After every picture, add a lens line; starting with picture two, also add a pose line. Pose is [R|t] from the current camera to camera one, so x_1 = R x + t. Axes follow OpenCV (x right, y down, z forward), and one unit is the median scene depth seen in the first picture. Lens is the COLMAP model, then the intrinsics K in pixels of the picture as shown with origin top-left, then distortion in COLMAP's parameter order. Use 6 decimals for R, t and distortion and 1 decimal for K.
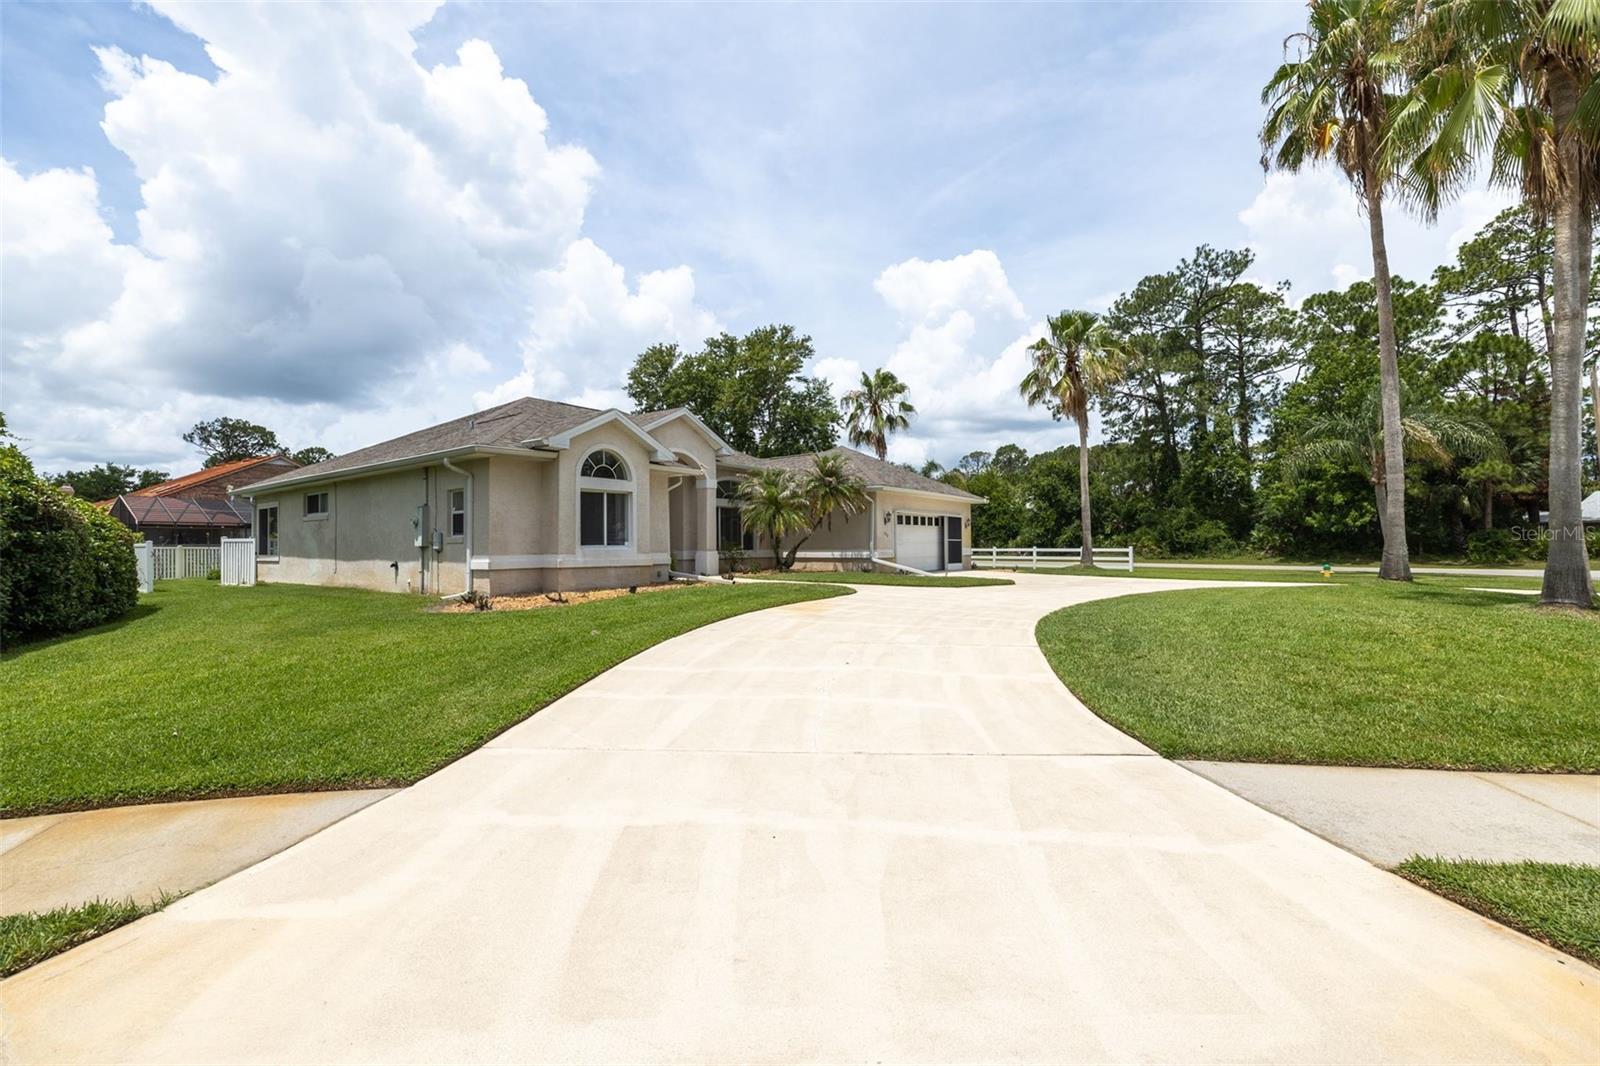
lens RADIAL K [[669.8, 0, 797.0], [0, 669.8, 537.4], [0, 0, 1]] dist [0.000884, 0.000314]
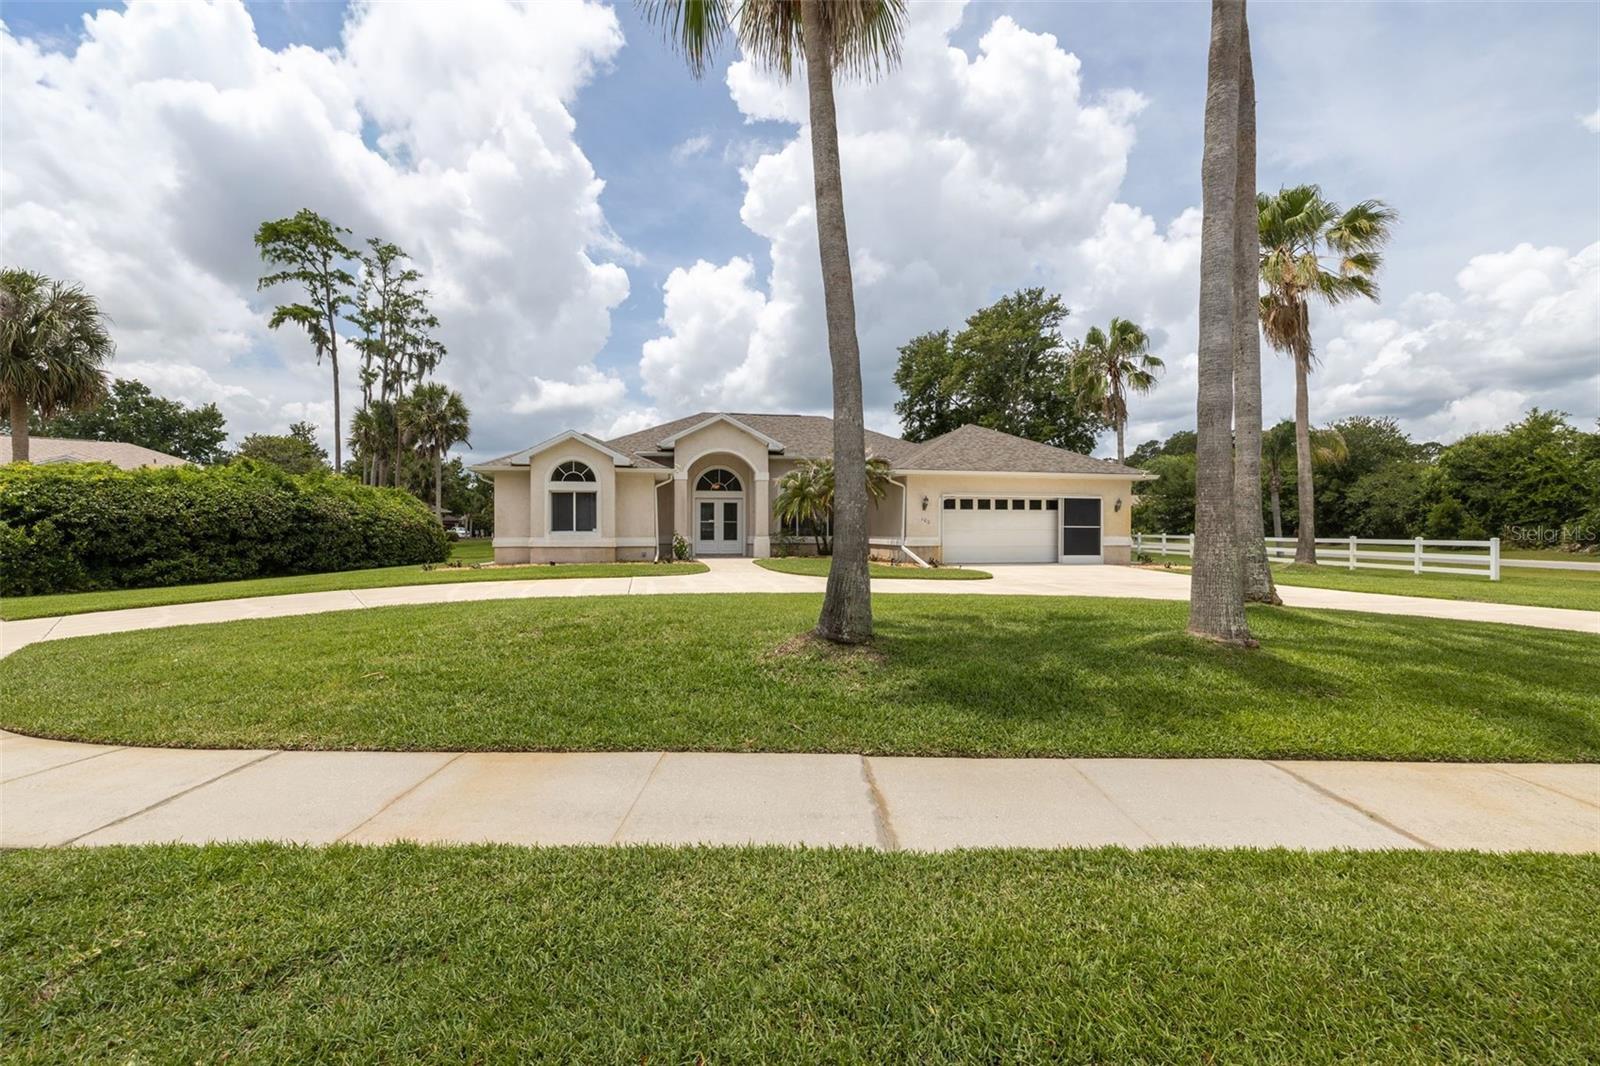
lens RADIAL K [[670.1, 0, 800.0], [0, 670.1, 533.0], [0, 0, 1]] dist [0.001514, 0.000234]
pose [[0.743597, 0.009435, -0.668561, 0.526226], [0.002542, 0.999853, 0.016937, -0.003322], [0.668623, -0.014294, 0.743464, 0.161015]]
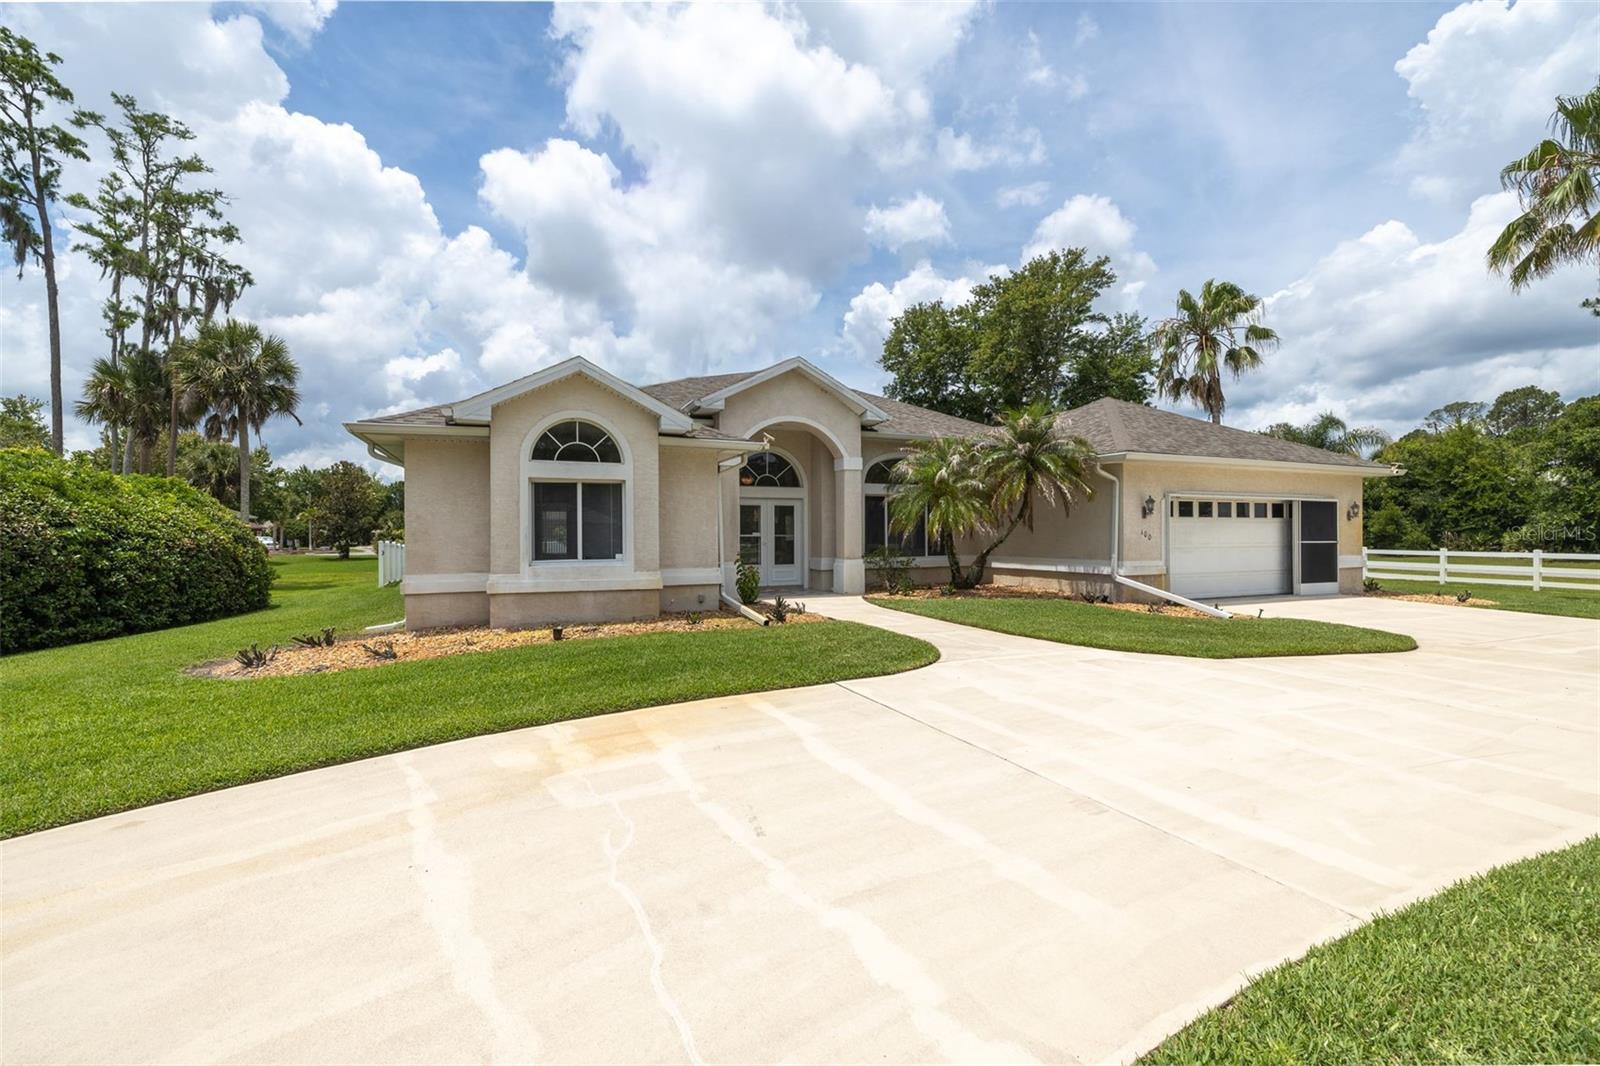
lens RADIAL K [[669.8, 0, 797.0], [0, 669.8, 537.4], [0, 0, 1]] dist [0.000884, 0.000314]
pose [[0.865869, 0.003468, -0.500259, 0.136091], [0.005049, 0.999864, 0.015671, -0.011113], [0.500245, -0.016095, 0.865734, 0.283223]]
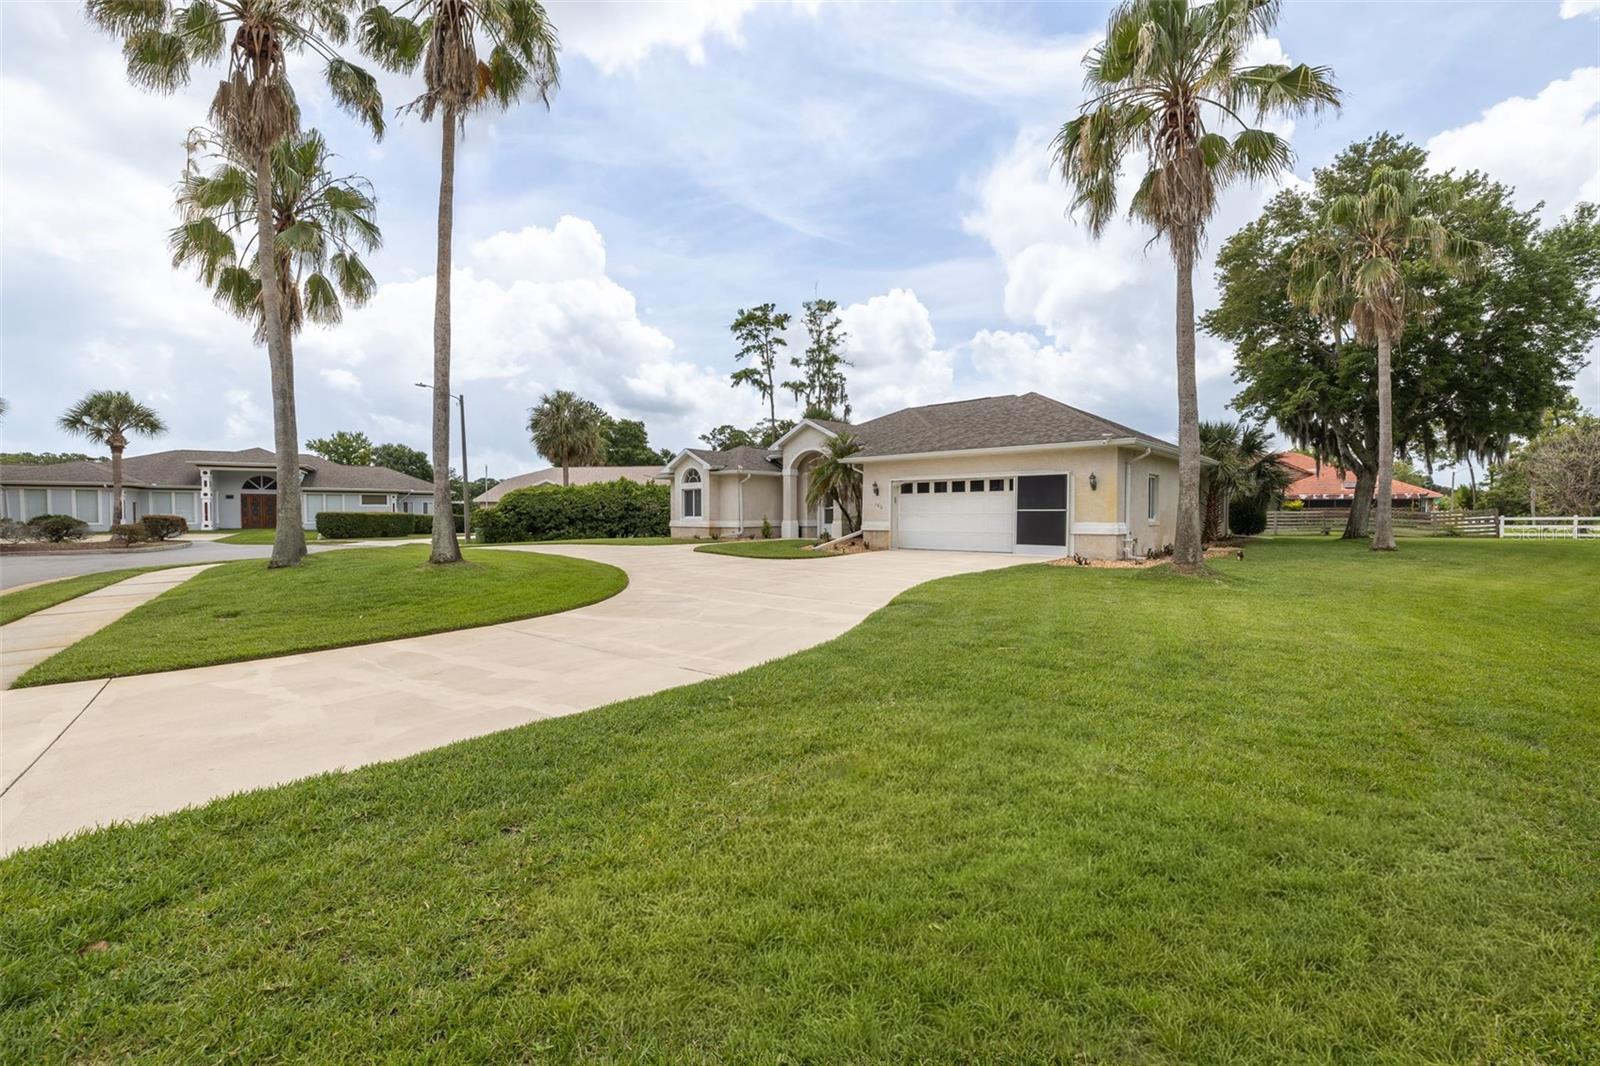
lens RADIAL K [[679.7, 0, 797.5], [0, 679.7, 529.2], [0, 0, 1]] dist [0.002370, 0.000211]
pose [[-0.102047, 0.025215, -0.994460, 0.928740], [0.013147, 0.999626, 0.023997, 0.003528], [0.994693, -0.010626, -0.102340, 0.827945]]
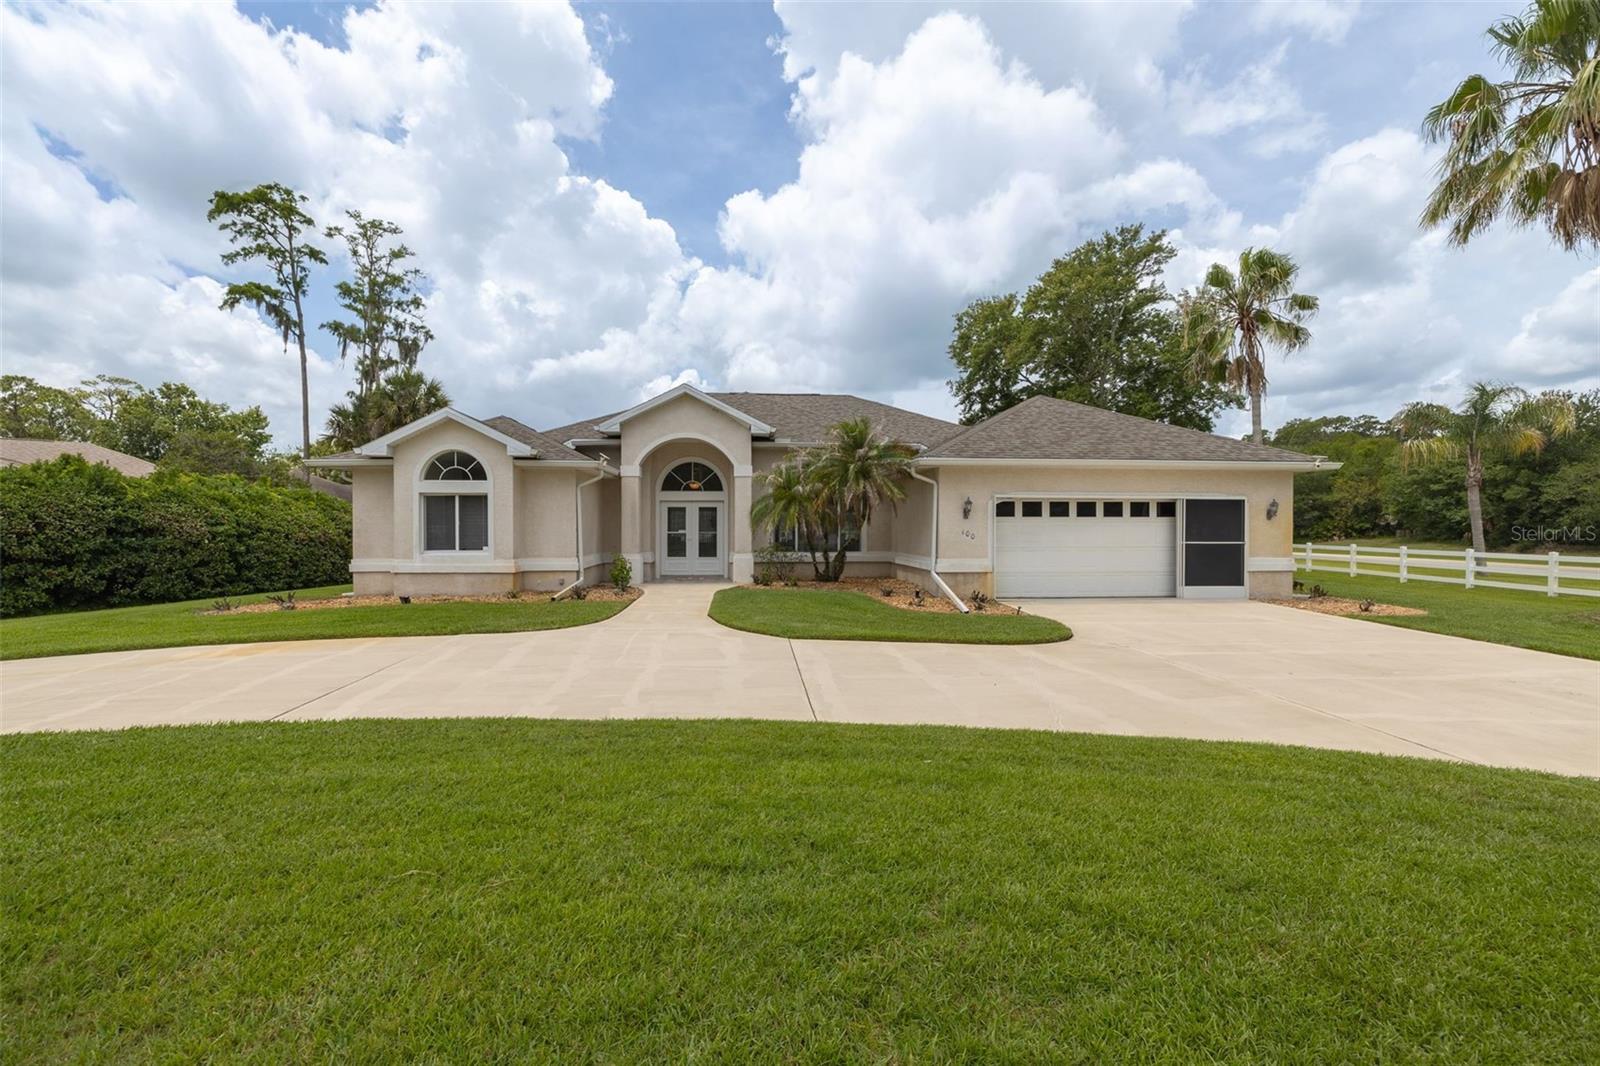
lens RADIAL K [[679.7, 0, 797.5], [0, 679.7, 529.2], [0, 0, 1]] dist [0.002370, 0.000211]
pose [[0.667792, 0.005554, -0.744327, 0.416826], [0.004852, 0.999918, 0.011814, -0.014804], [0.744332, -0.011501, 0.667711, 0.389452]]
